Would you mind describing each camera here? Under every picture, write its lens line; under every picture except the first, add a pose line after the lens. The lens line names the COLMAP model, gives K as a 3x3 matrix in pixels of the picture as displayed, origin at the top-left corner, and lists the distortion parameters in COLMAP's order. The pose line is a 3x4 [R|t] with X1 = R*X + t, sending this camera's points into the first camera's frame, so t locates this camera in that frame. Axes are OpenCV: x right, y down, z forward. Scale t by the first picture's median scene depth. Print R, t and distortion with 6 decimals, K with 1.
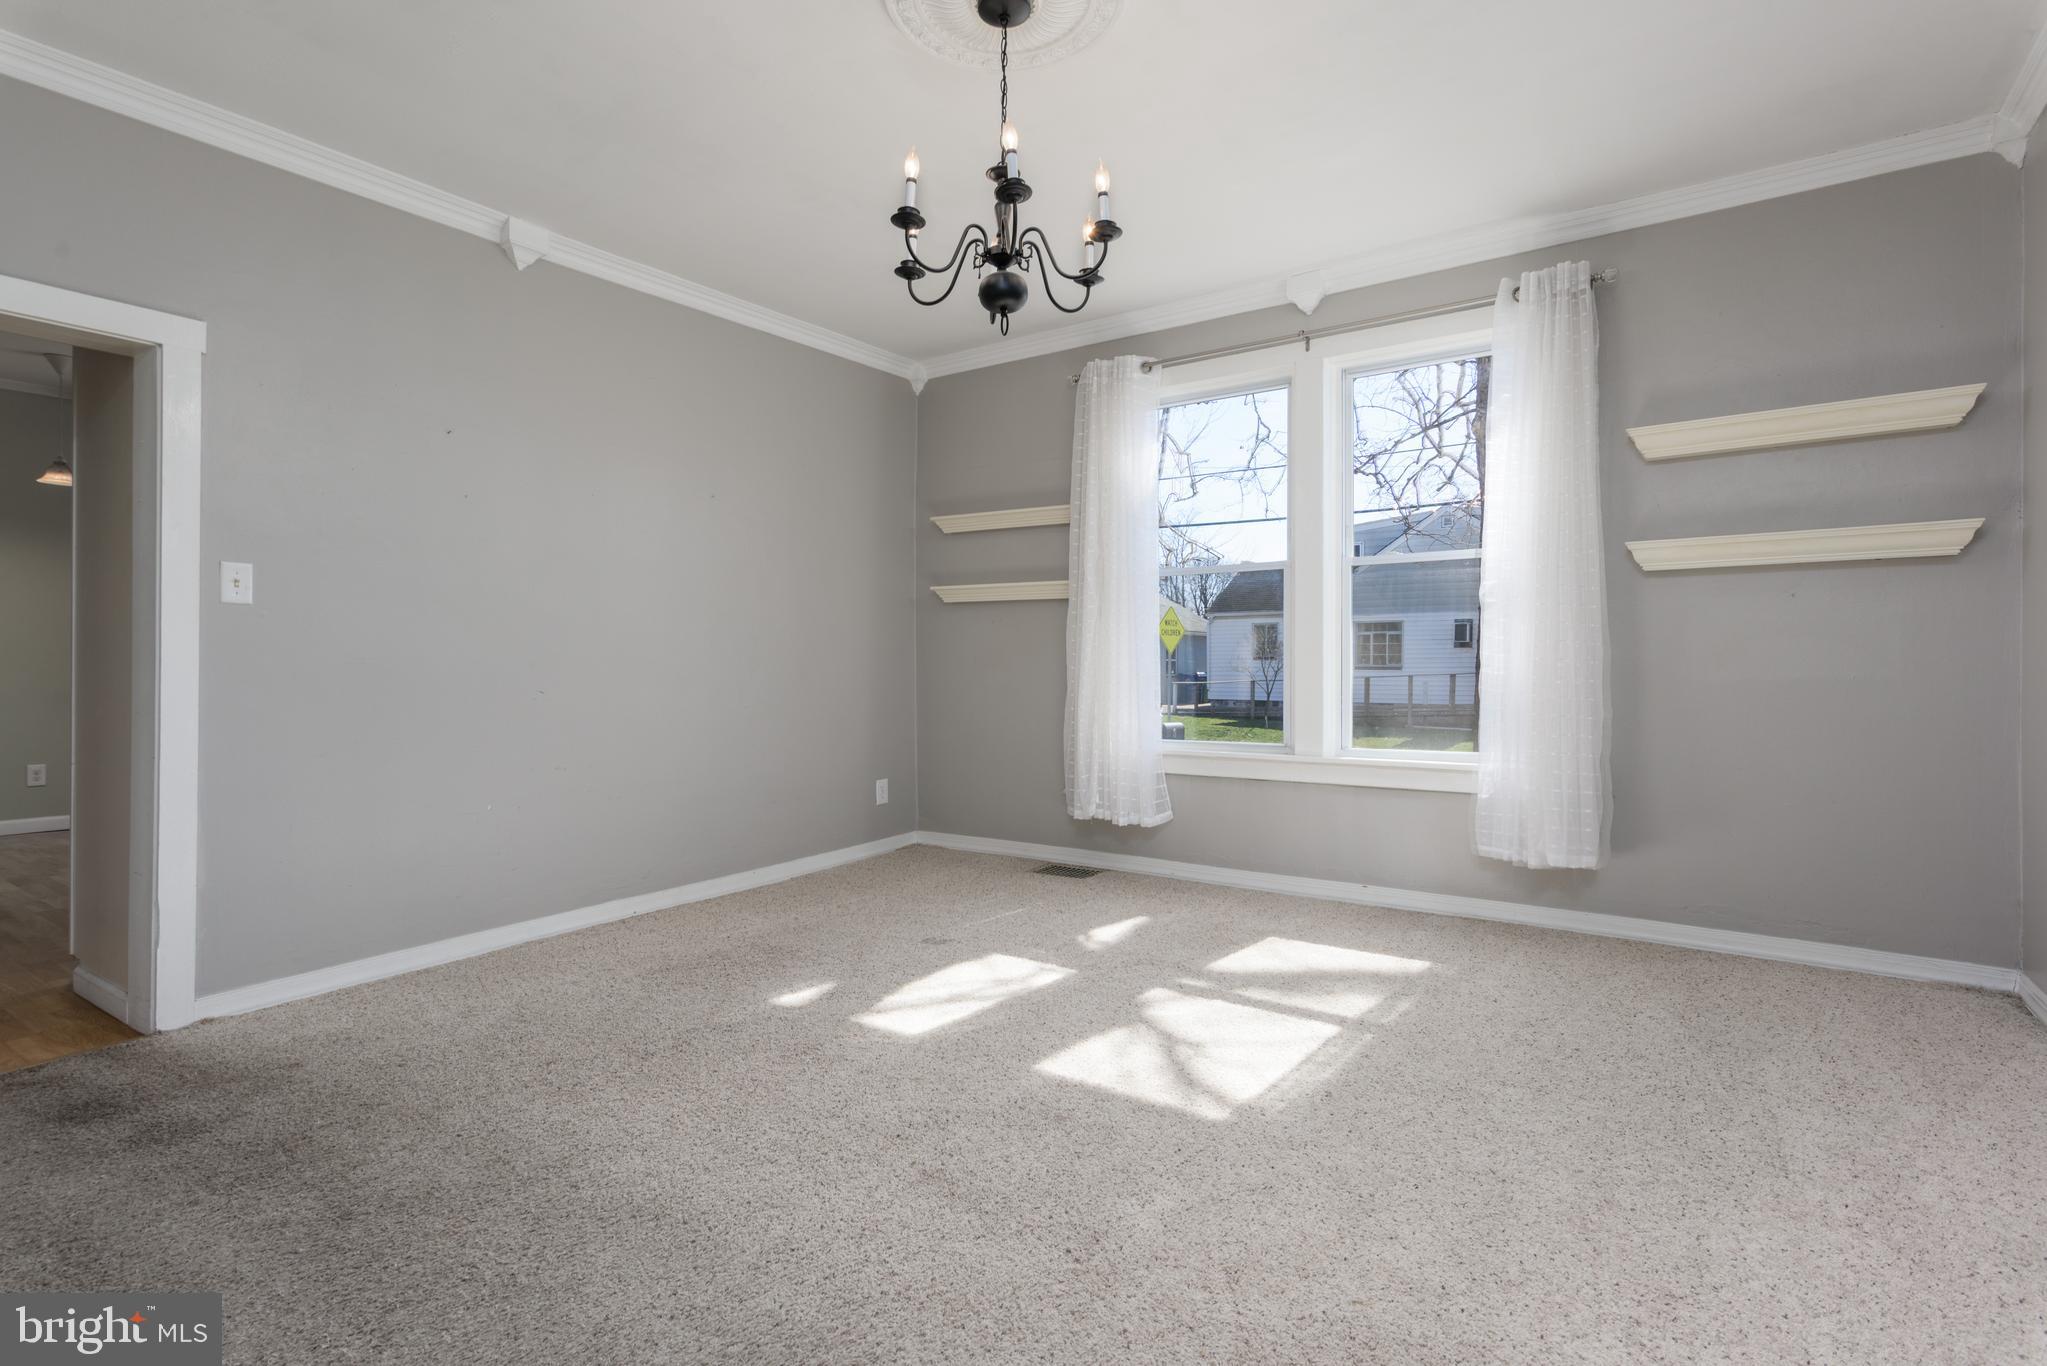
lens RADIAL K [[1001.5, 0, 1028.5], [0, 1001.5, 676.2], [0, 0, 1]] dist [0.002618, 0.000136]
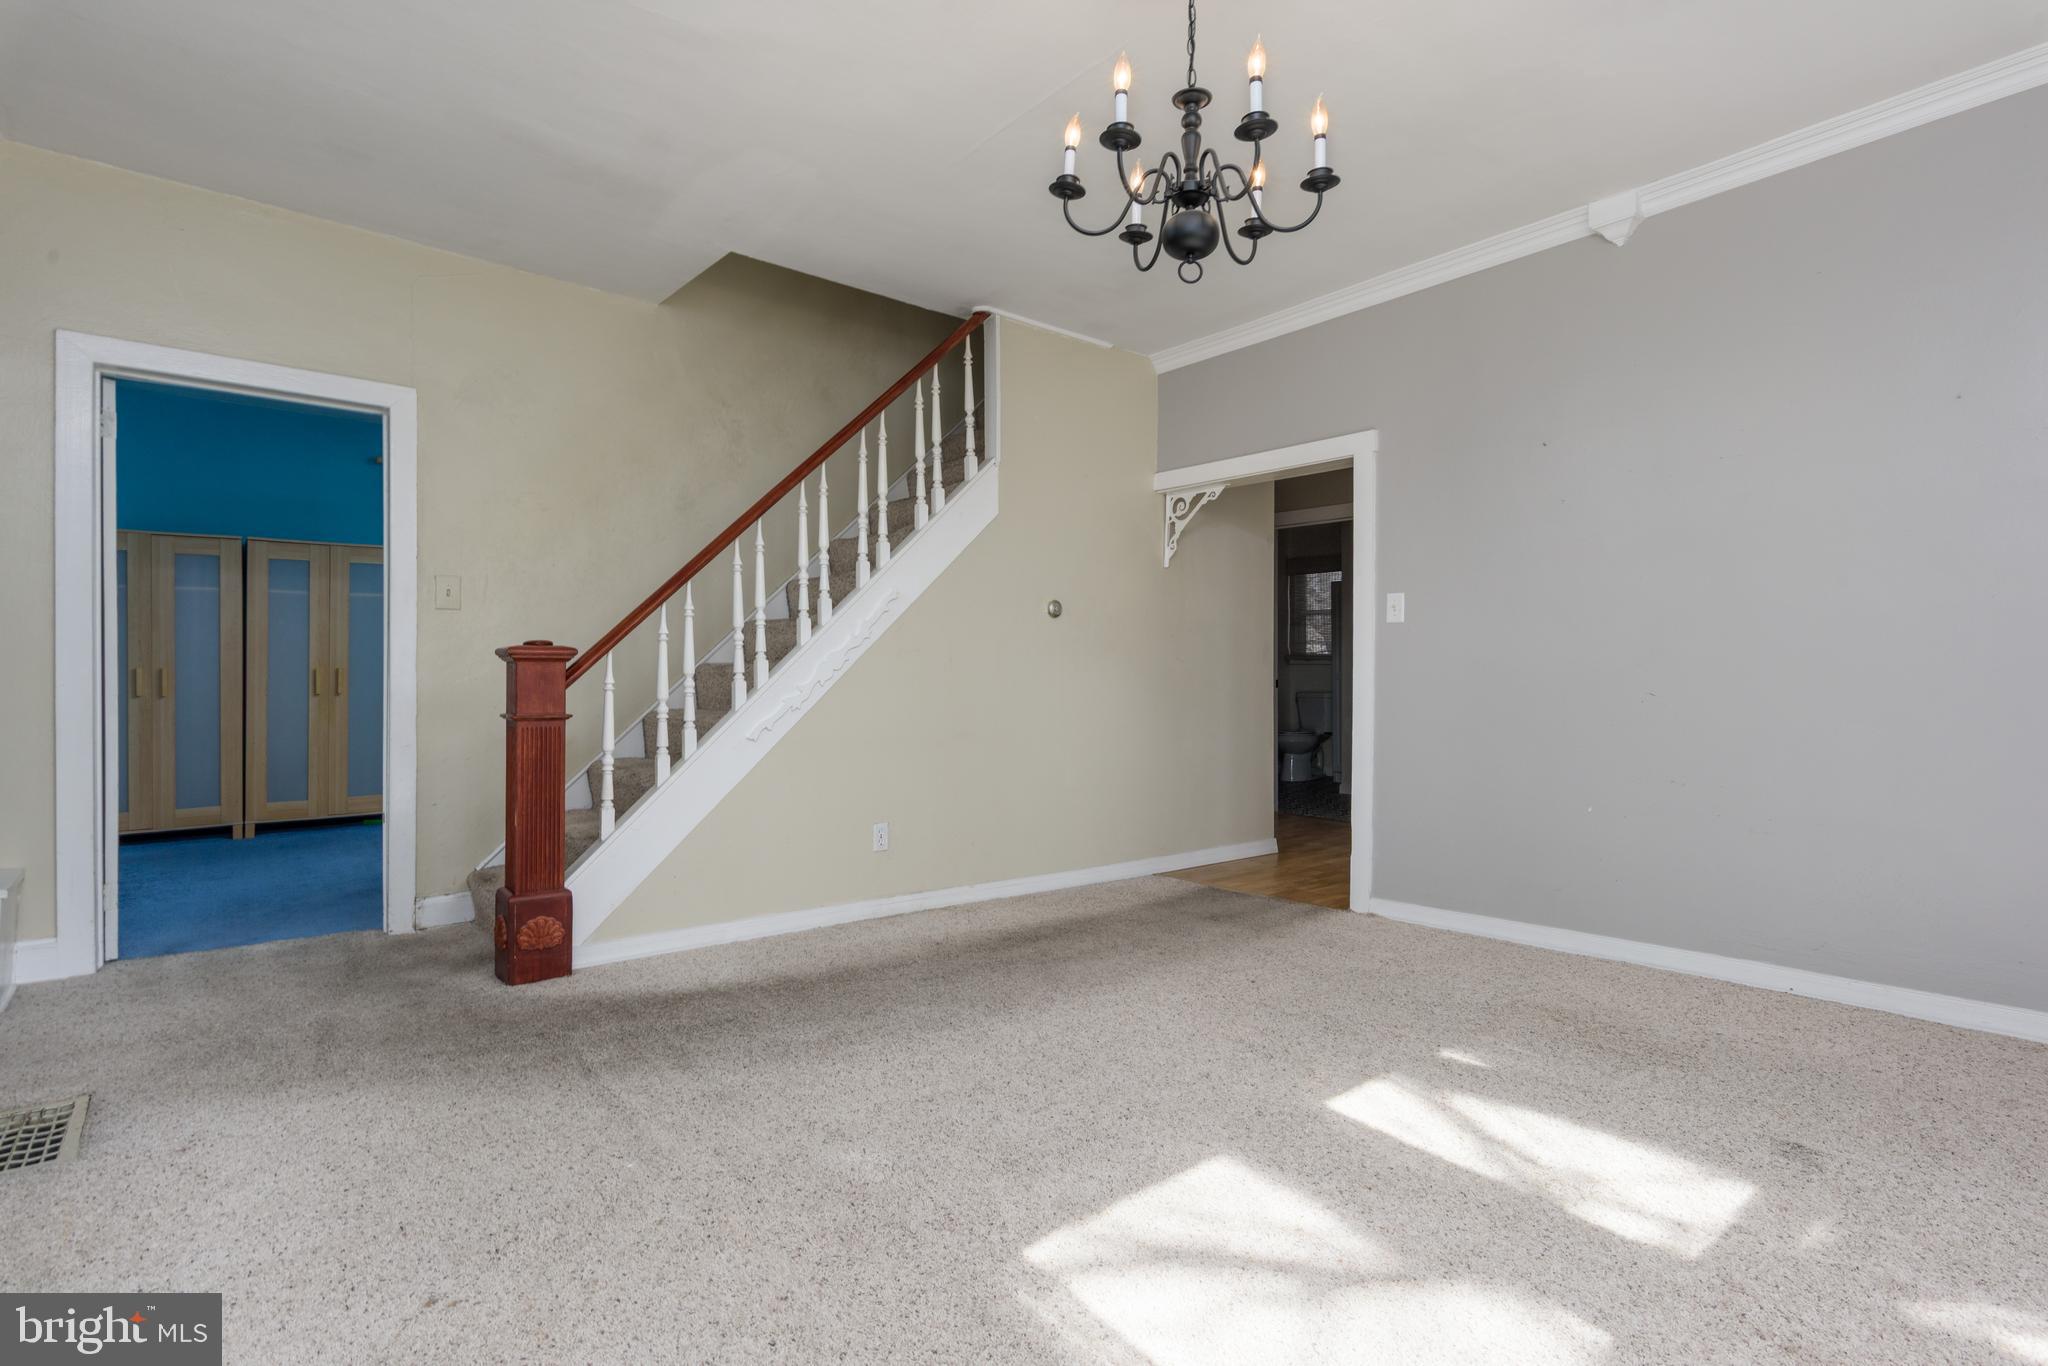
lens RADIAL K [[1002.0, 0, 1026.9], [0, 1002.0, 675.6], [0, 0, 1]] dist [0.002618, 0.000136]
pose [[-0.258086, 0.004212, -0.966113, 0.690638], [-0.000832, 0.999989, 0.004583, -0.005821], [0.966122, 0.001987, -0.258079, 0.880060]]
